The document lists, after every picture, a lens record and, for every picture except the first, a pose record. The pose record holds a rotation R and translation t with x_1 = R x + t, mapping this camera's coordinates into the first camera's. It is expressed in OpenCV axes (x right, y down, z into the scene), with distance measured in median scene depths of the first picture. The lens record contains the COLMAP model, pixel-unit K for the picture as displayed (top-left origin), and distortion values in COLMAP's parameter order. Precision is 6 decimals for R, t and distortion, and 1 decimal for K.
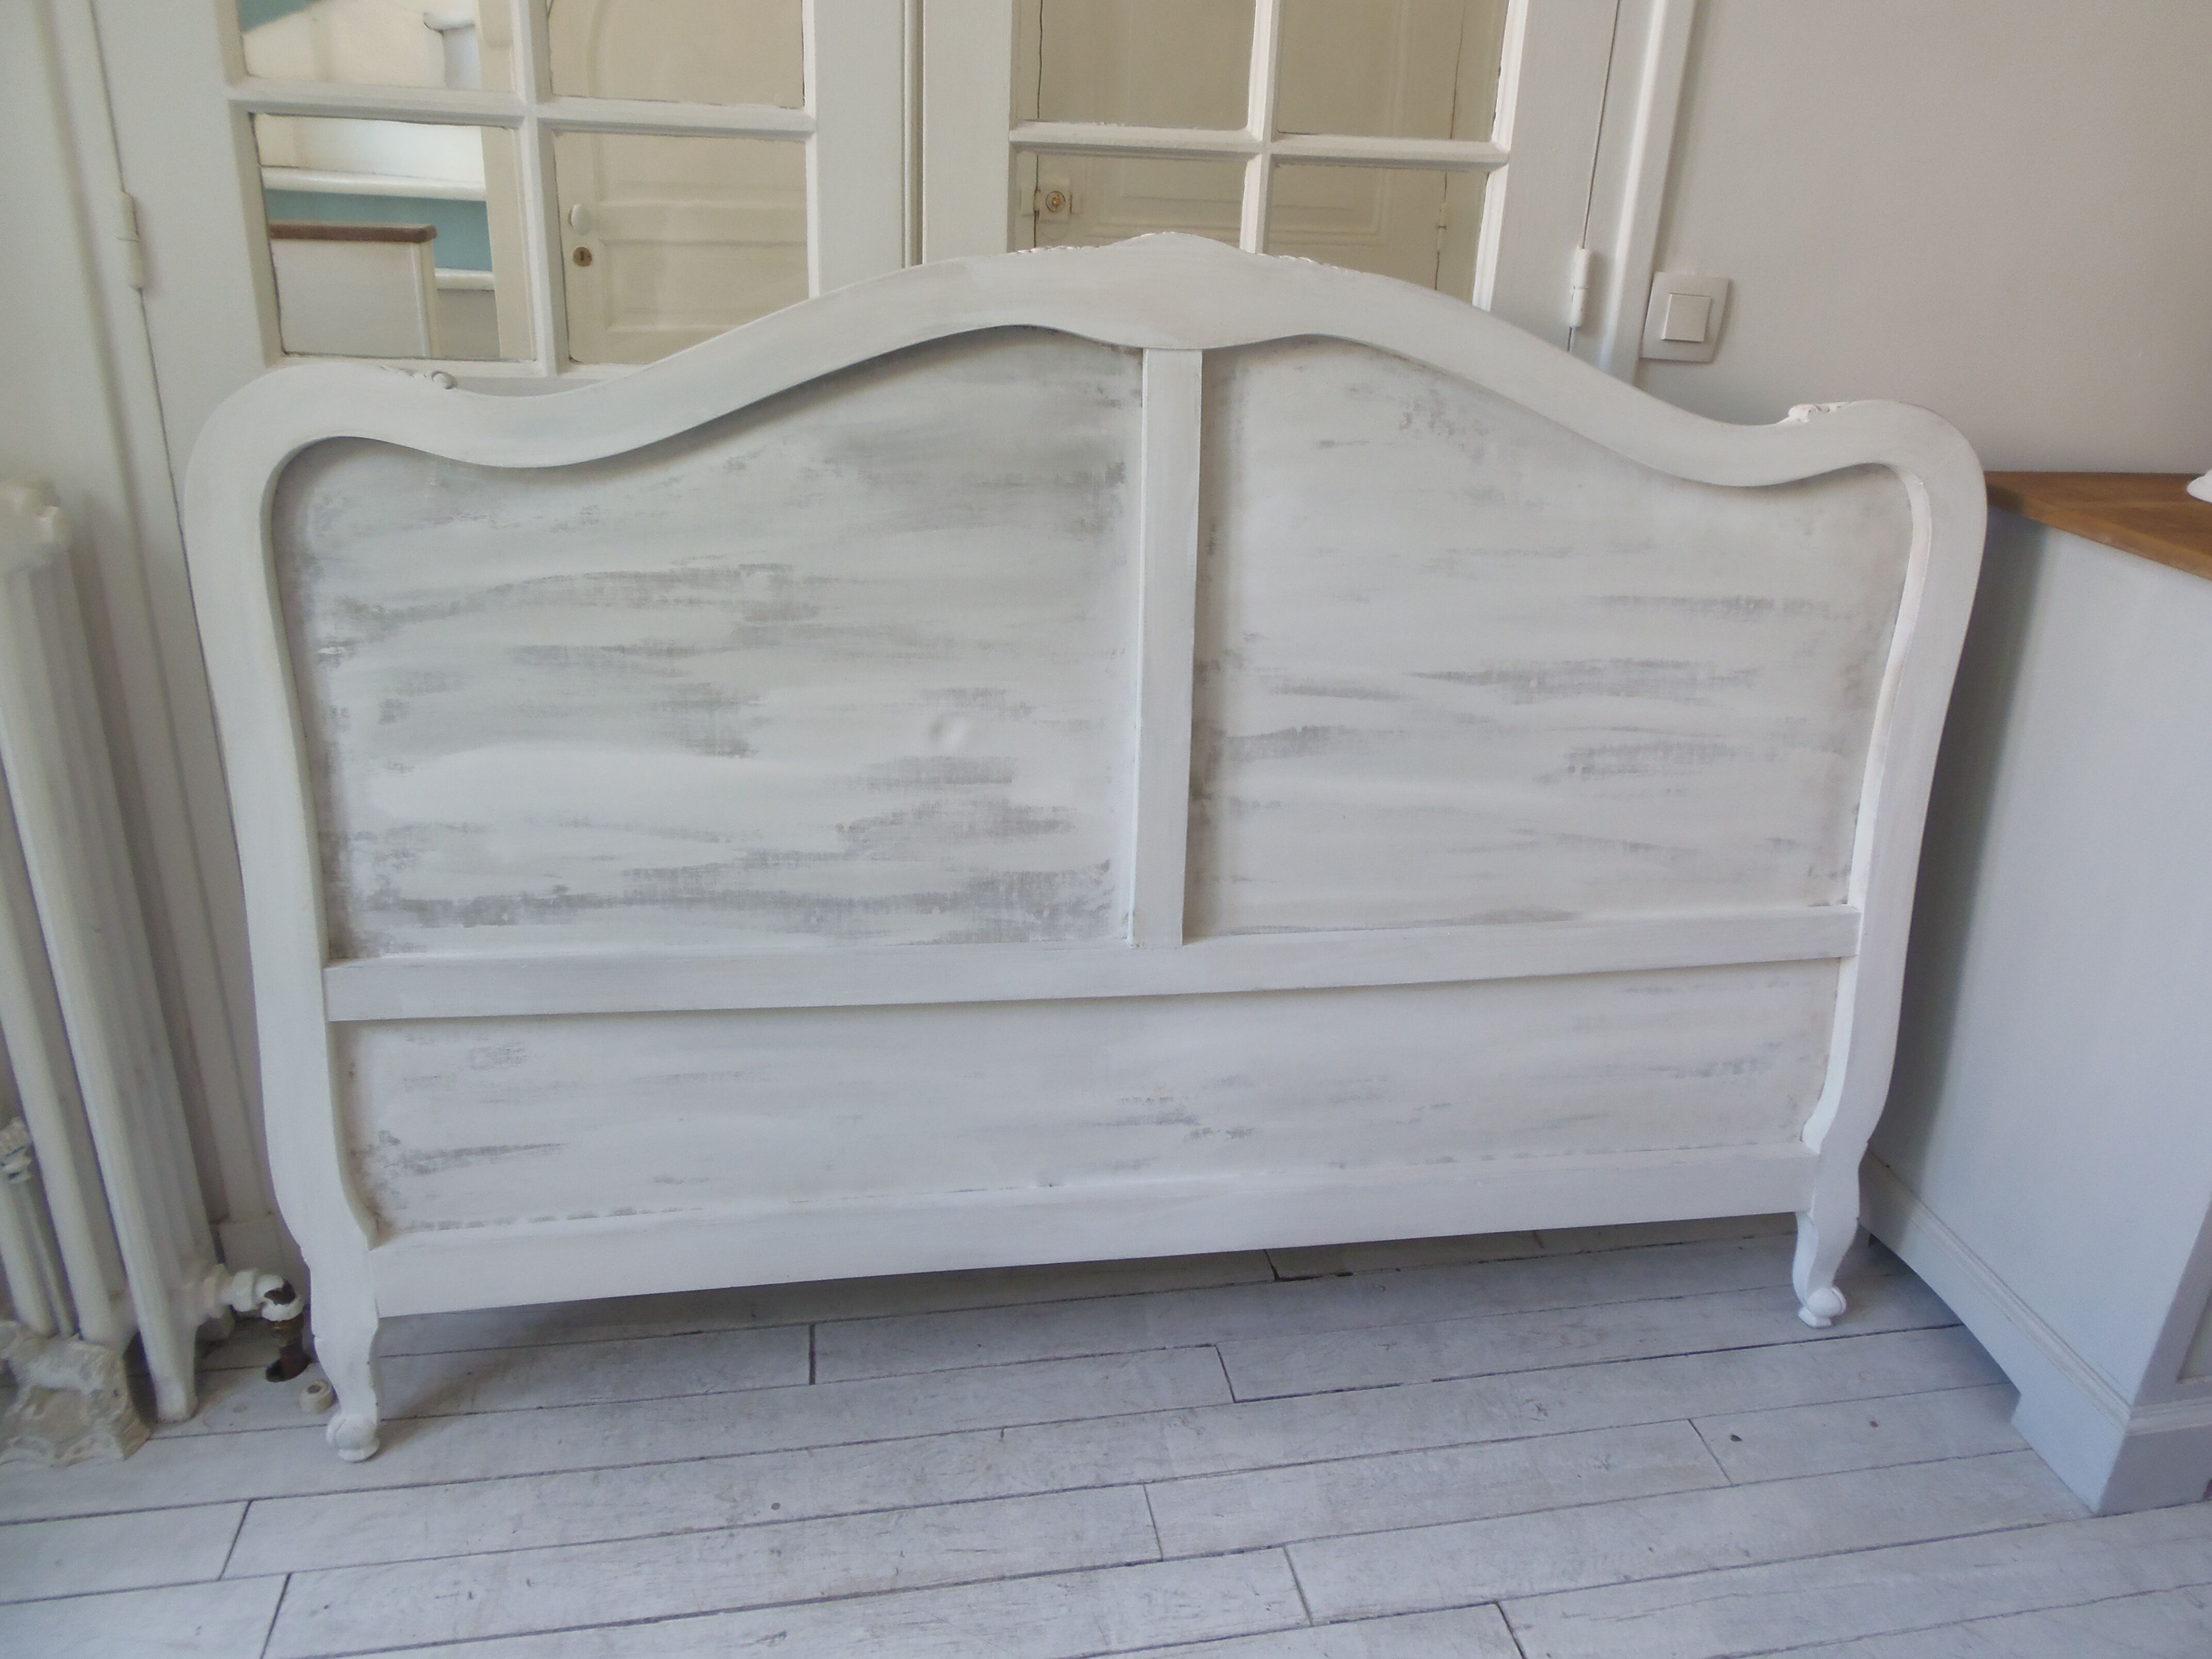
lens RADIAL K [[1602.2, 0, 1099.2], [0, 1602.2, 719.1], [0, 0, 1]] dist [-0.037846, -0.003540]
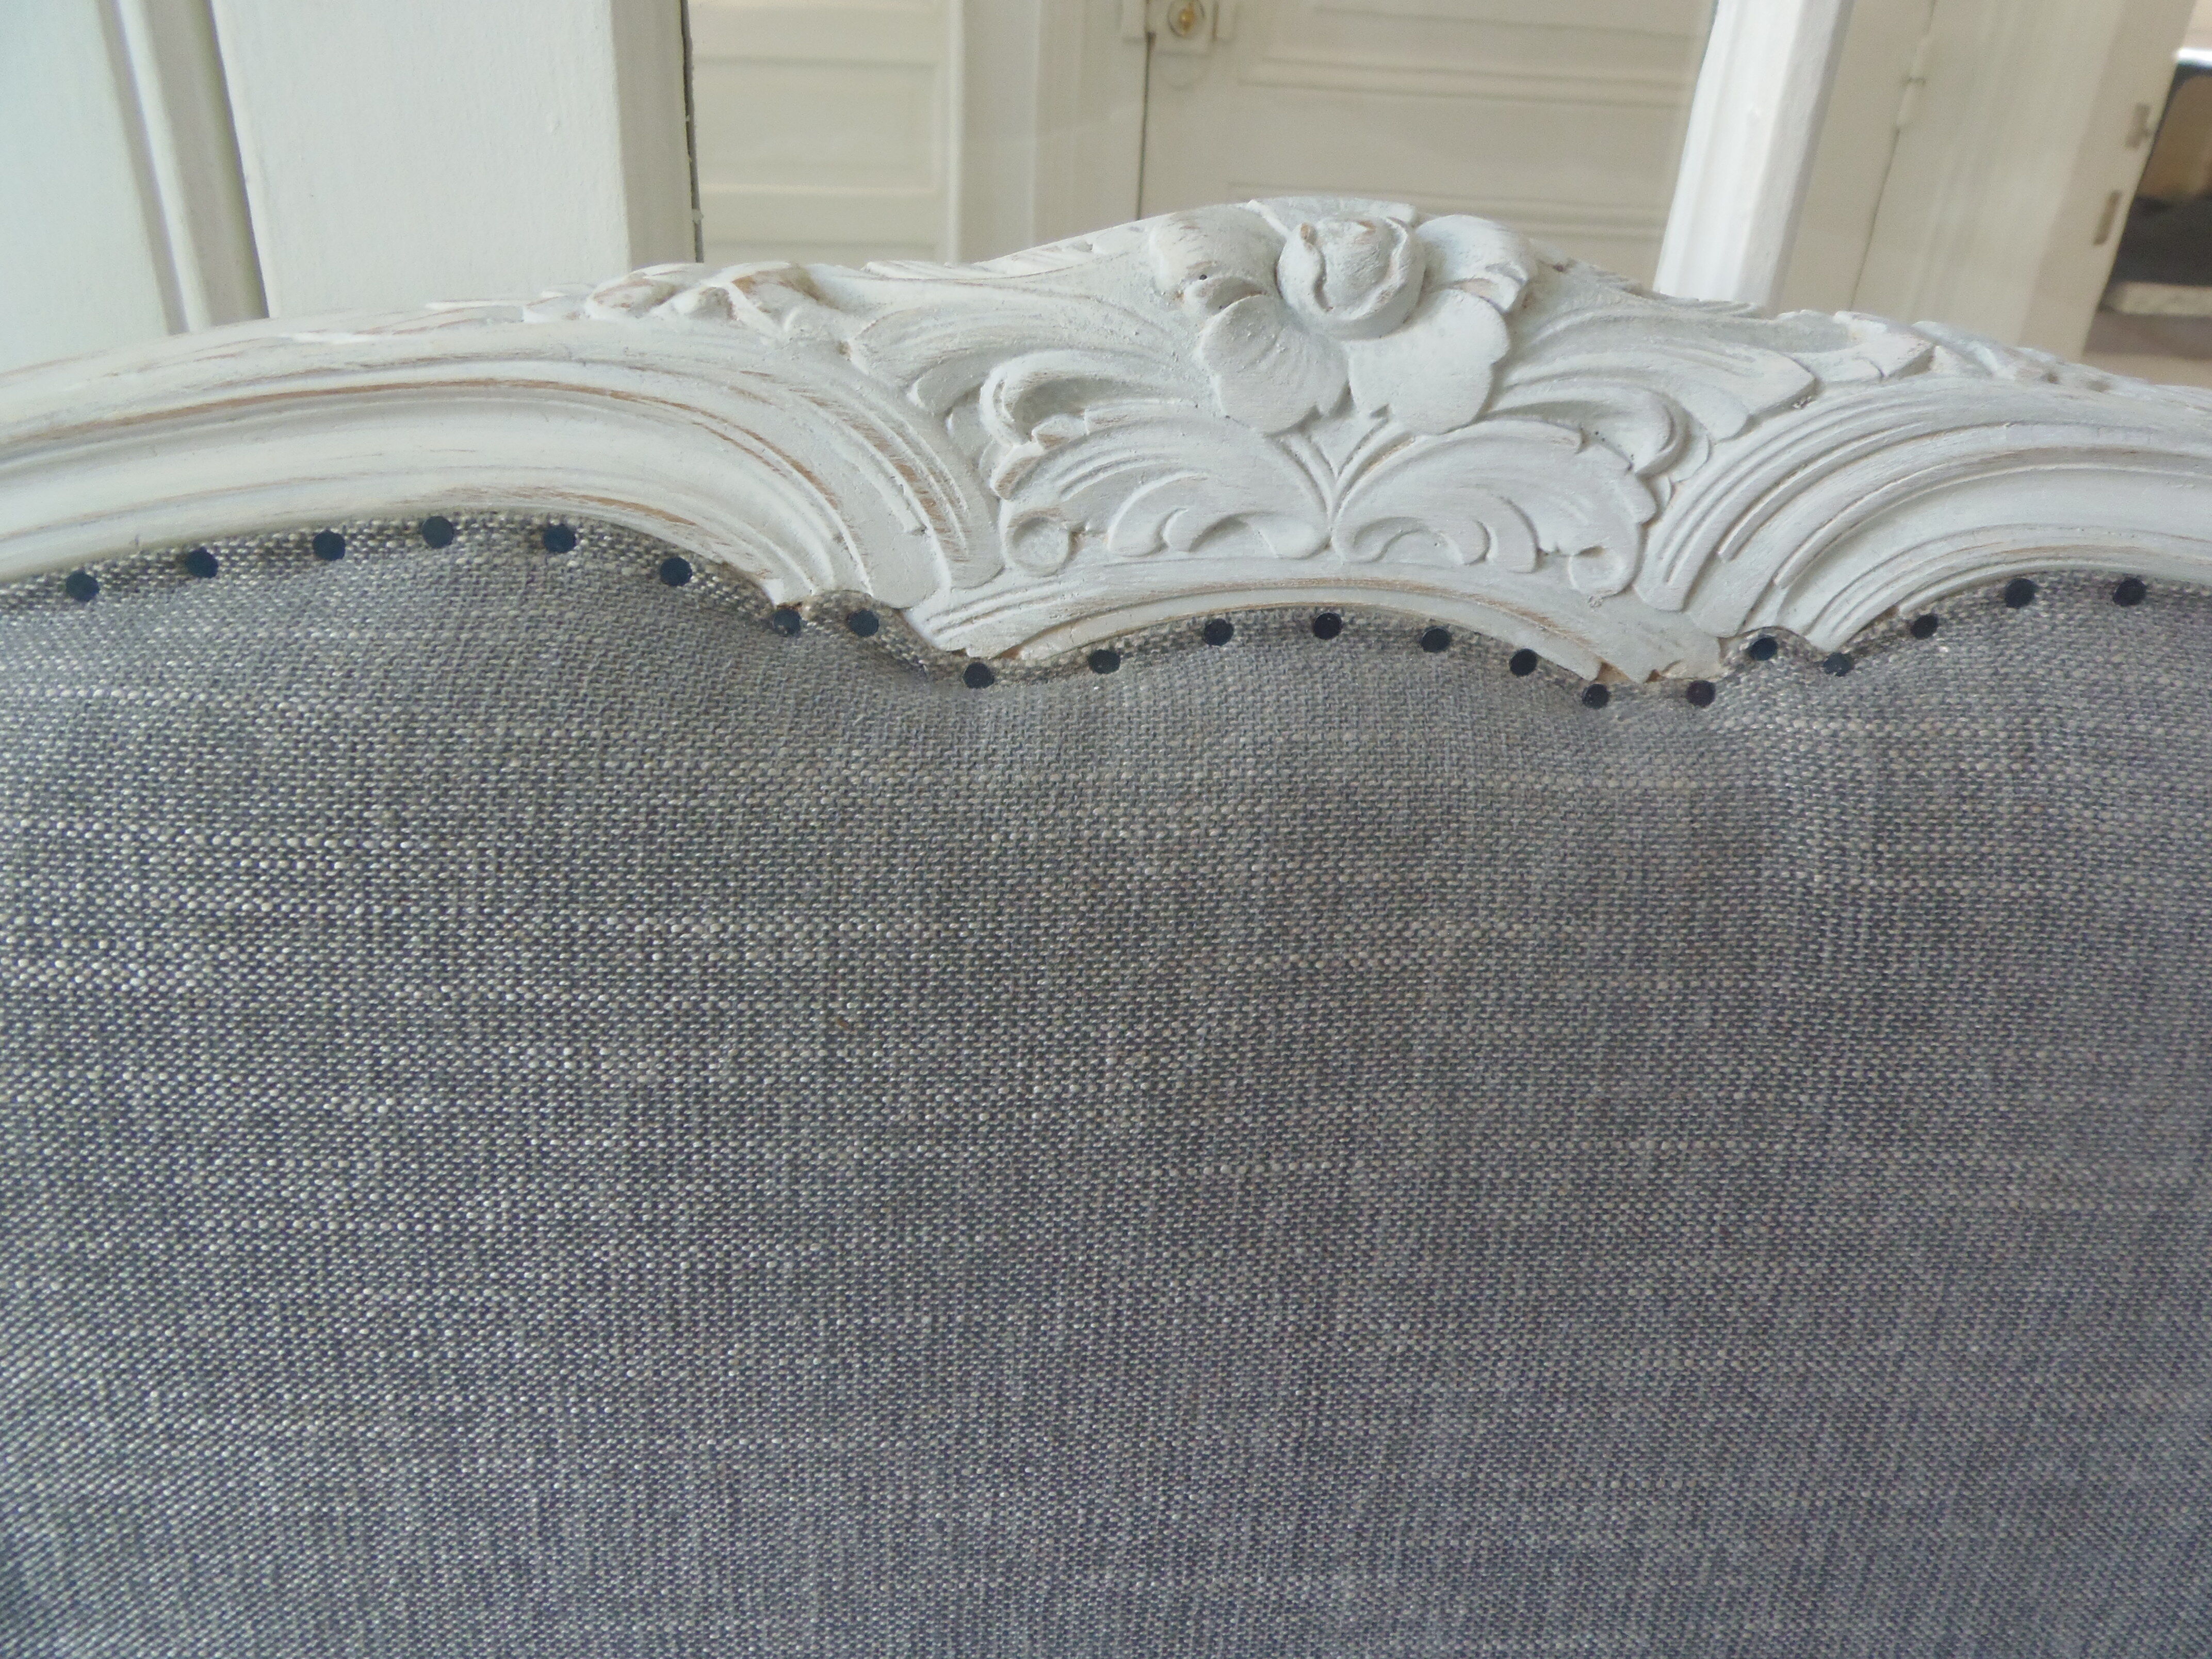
lens RADIAL K [[1632.7, 0, 1116.6], [0, 1632.7, 785.1], [0, 0, 1]] dist [-0.024660, 0.002092]
pose [[0.992460, 0.069681, -0.100836, 0.039302], [-0.055721, 0.989252, 0.135187, -0.255809], [0.109172, -0.128549, 0.985676, 0.772885]]
